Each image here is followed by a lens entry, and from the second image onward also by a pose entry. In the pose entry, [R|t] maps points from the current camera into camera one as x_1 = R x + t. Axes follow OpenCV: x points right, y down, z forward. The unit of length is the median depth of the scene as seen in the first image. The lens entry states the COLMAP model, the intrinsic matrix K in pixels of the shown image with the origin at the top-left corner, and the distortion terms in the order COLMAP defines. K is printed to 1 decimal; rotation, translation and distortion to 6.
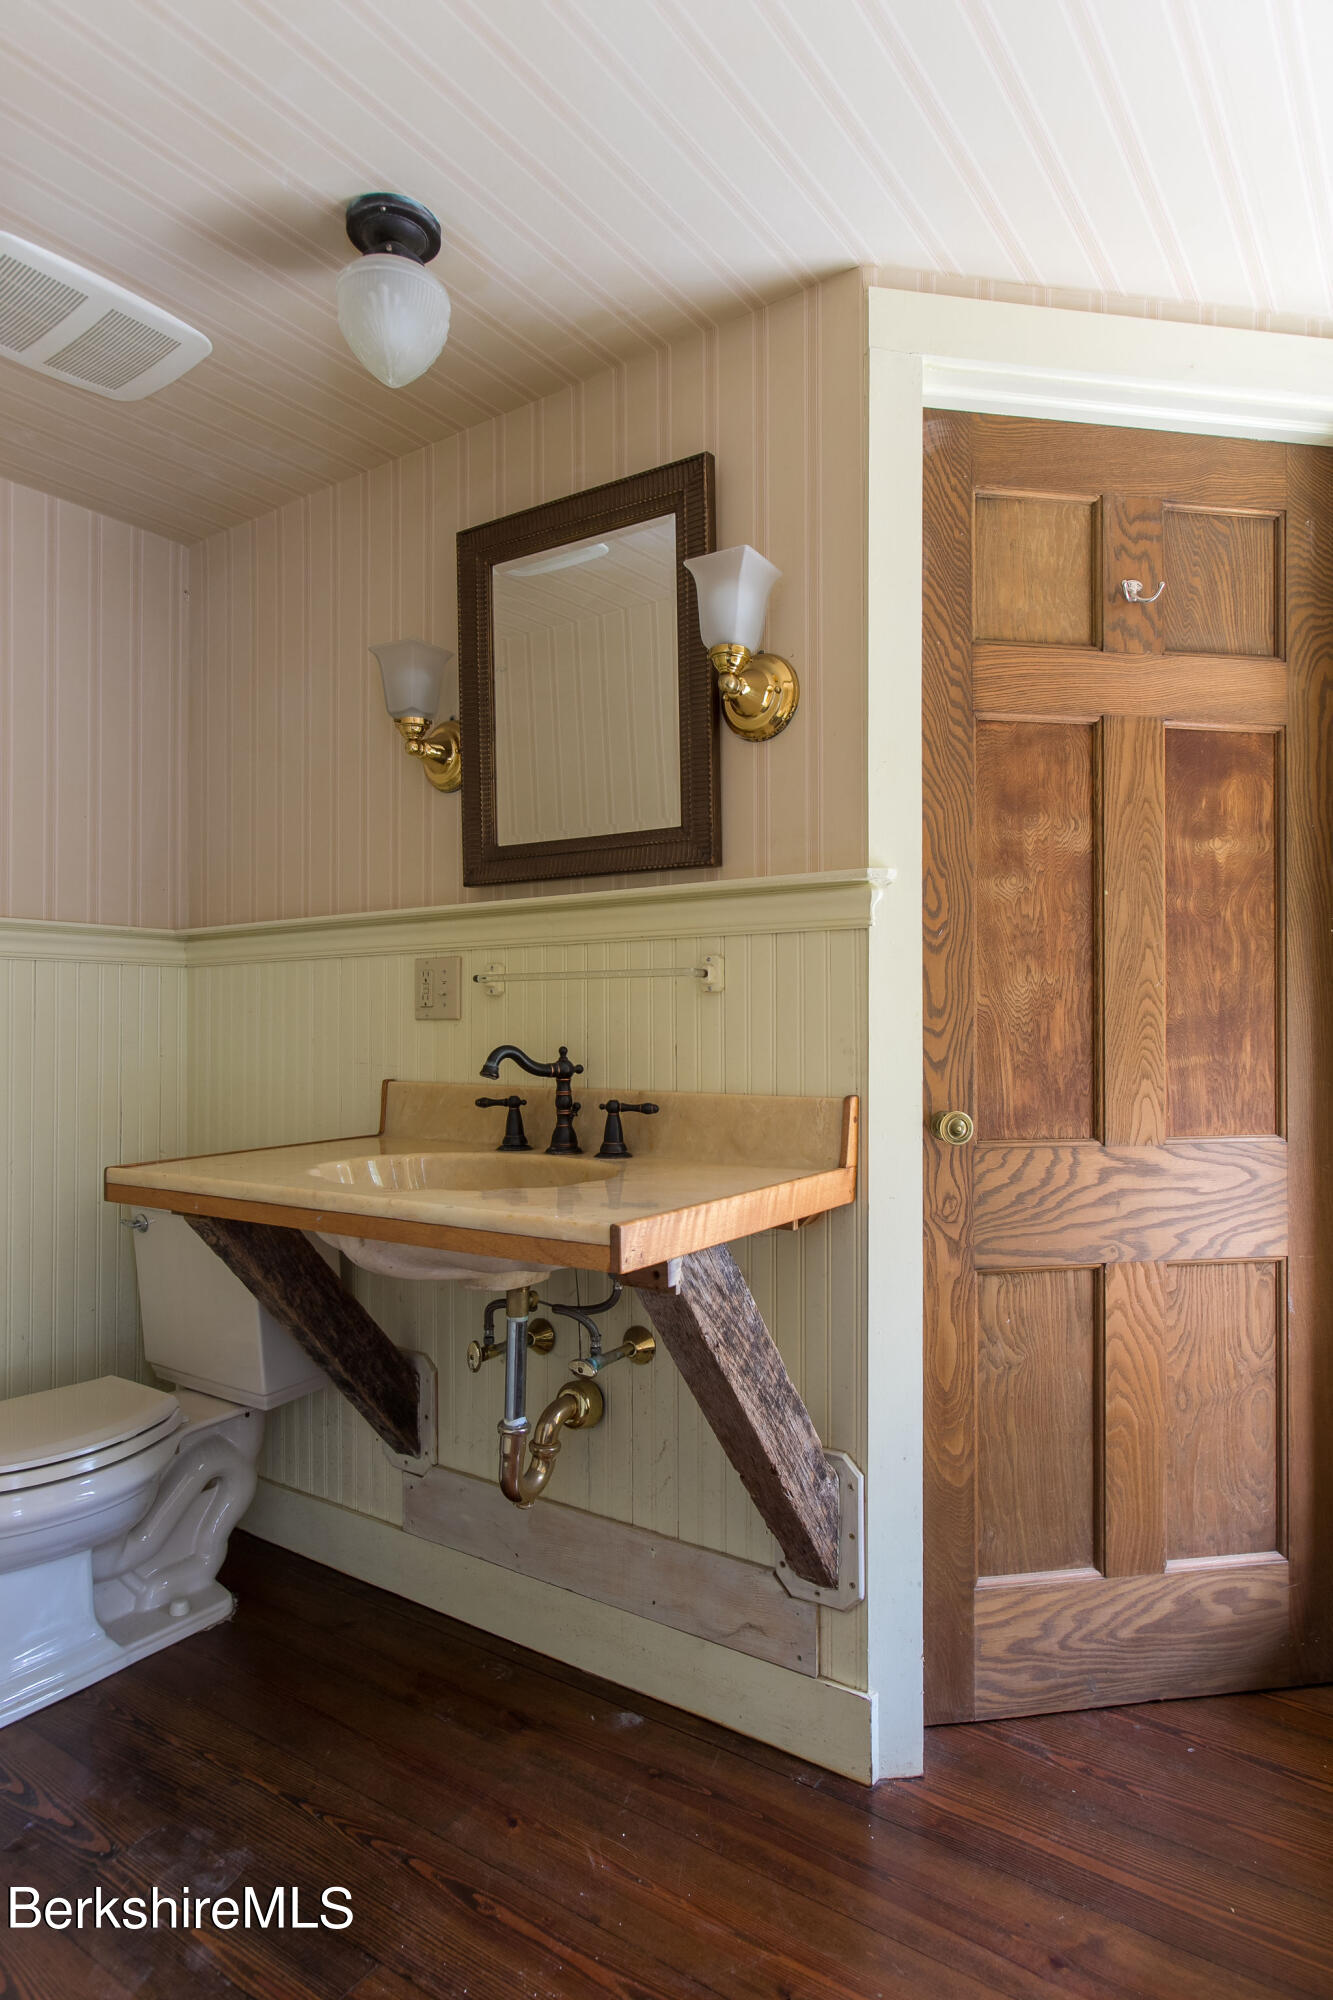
lens RADIAL K [[1186.1, 0, 669.1], [0, 1186.1, 1013.6], [0, 0, 1]] dist [-0.000095, 0.002199]
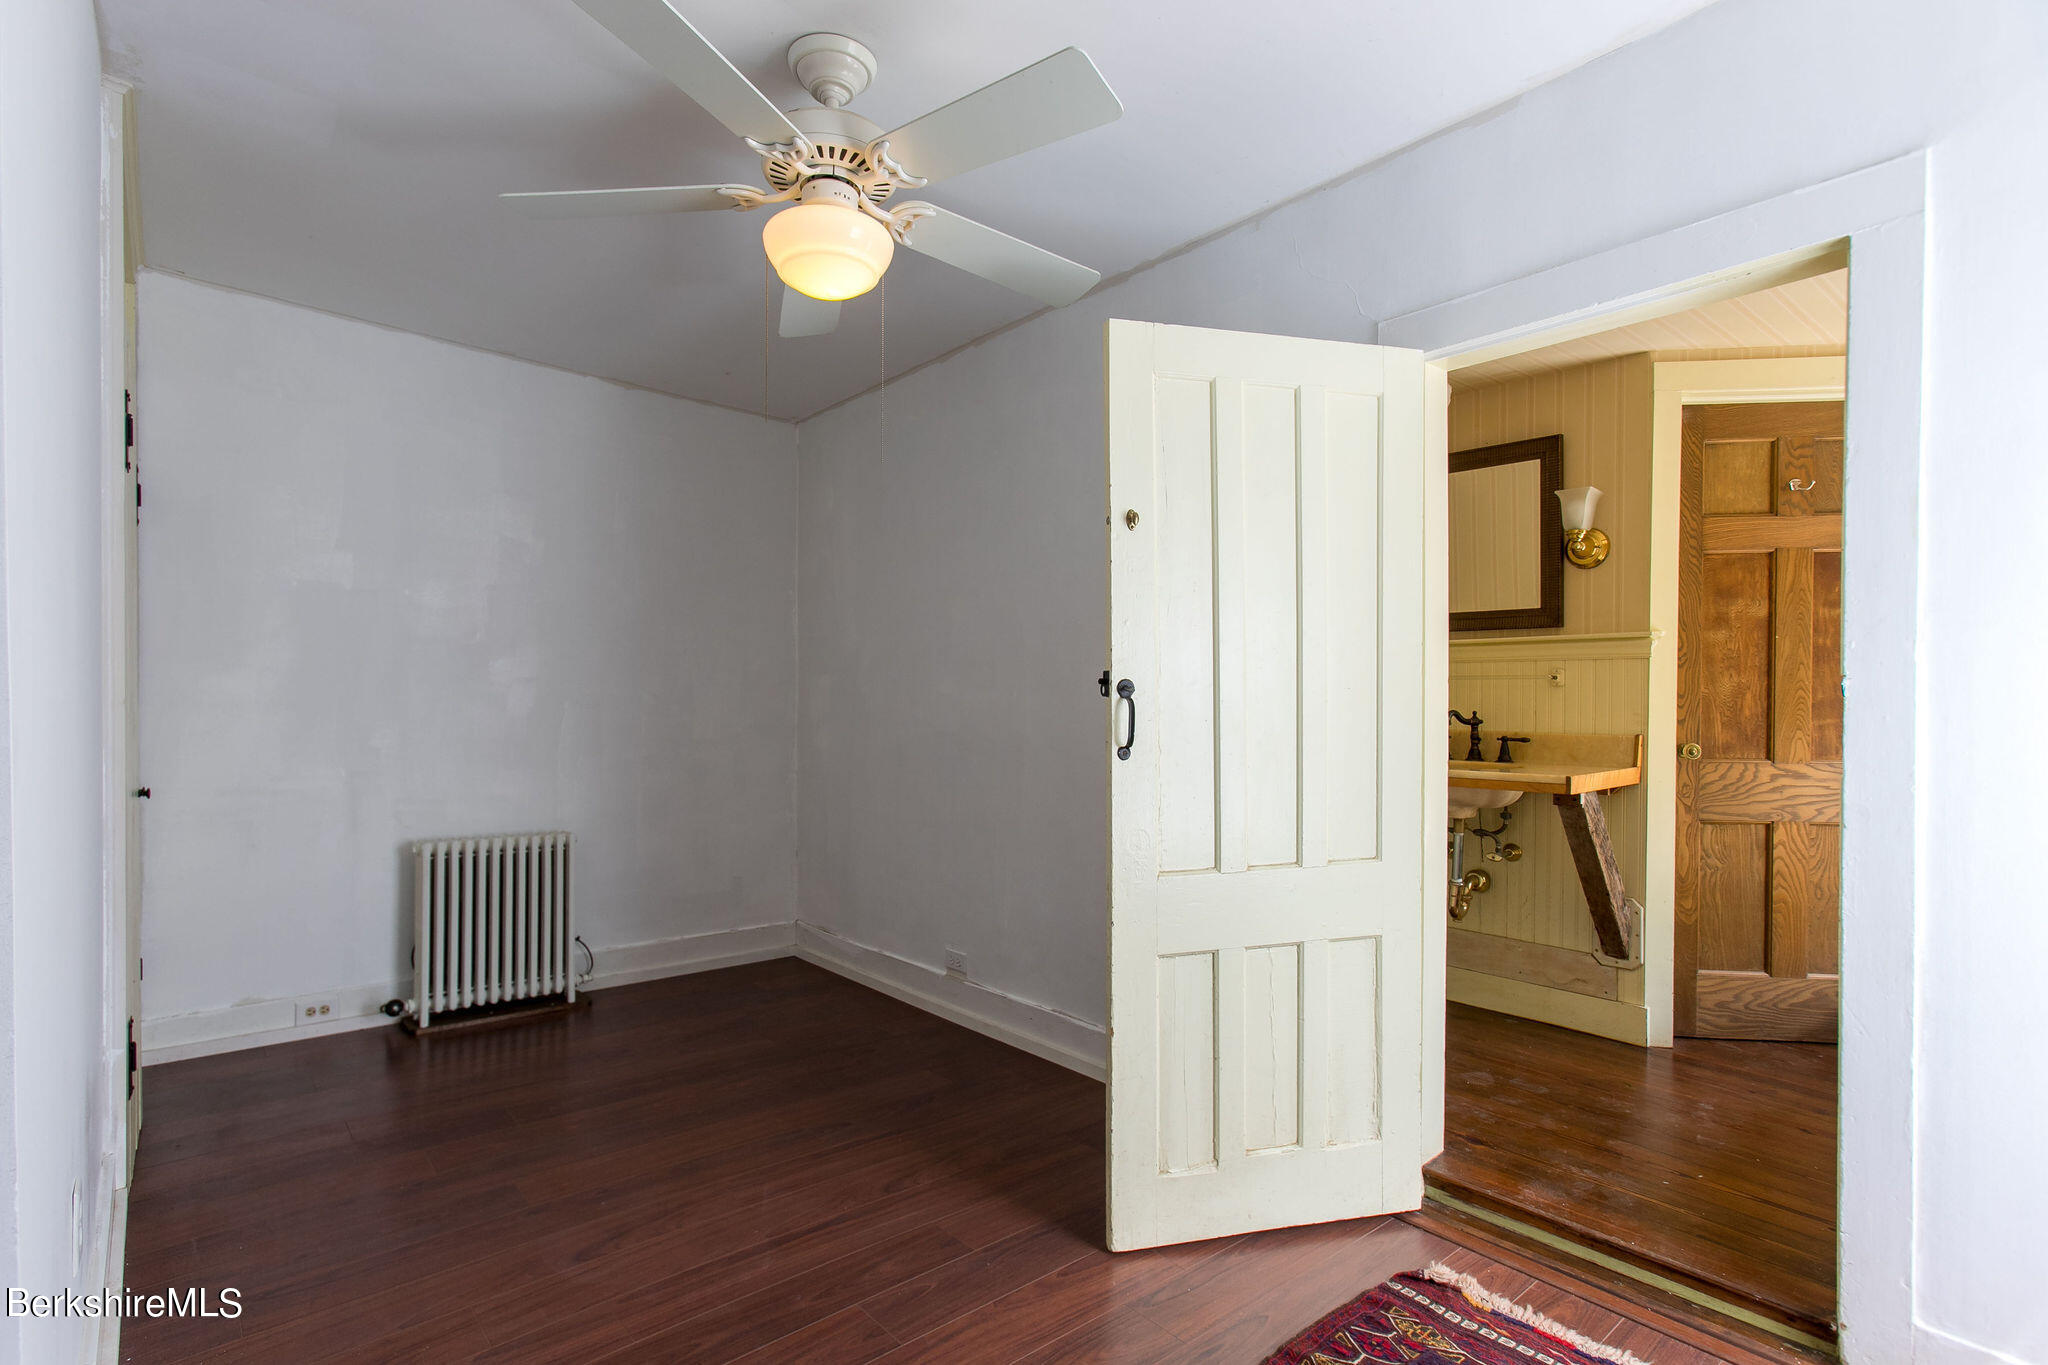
lens RADIAL K [[1042.4, 0, 945.9], [0, 1042.4, 703.2], [0, 0, 1]] dist [-0.002844, 0.003288]
pose [[0.958650, 0.007524, -0.284487, -0.478680], [-0.002983, 0.999861, 0.016394, -0.014715], [0.284571, -0.014867, 0.958540, -1.094258]]
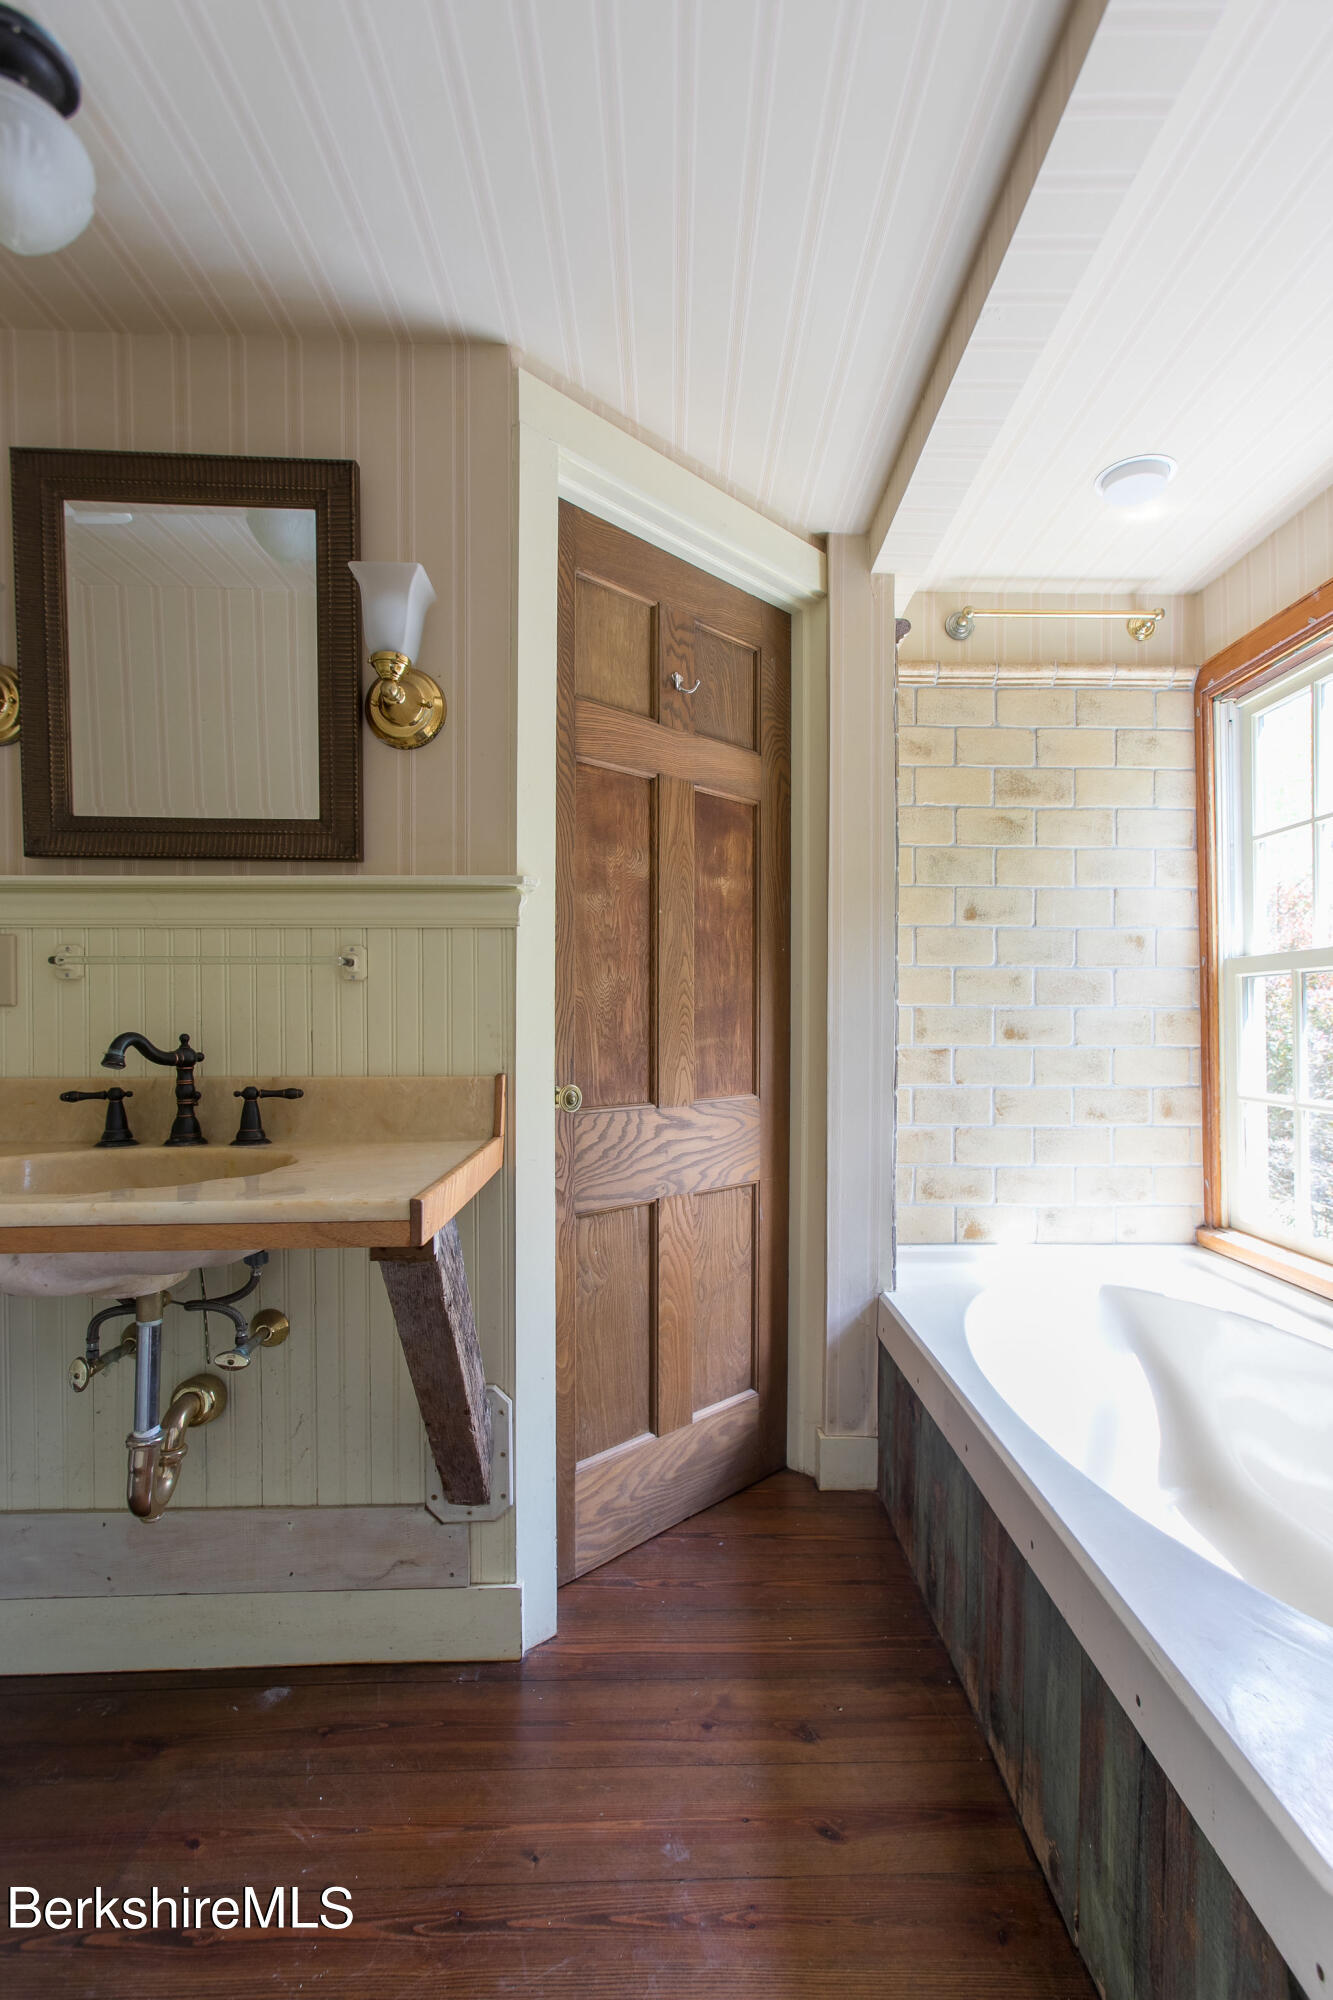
lens RADIAL K [[982.6, 0, 725.2], [0, 982.6, 1036.9], [0, 0, 1]] dist [-0.016108, 0.013951]
pose [[0.791368, -0.007675, 0.611292, -0.231712], [-0.005079, 0.999804, 0.019128, 0.013291], [-0.611319, -0.018242, 0.791174, 0.108953]]
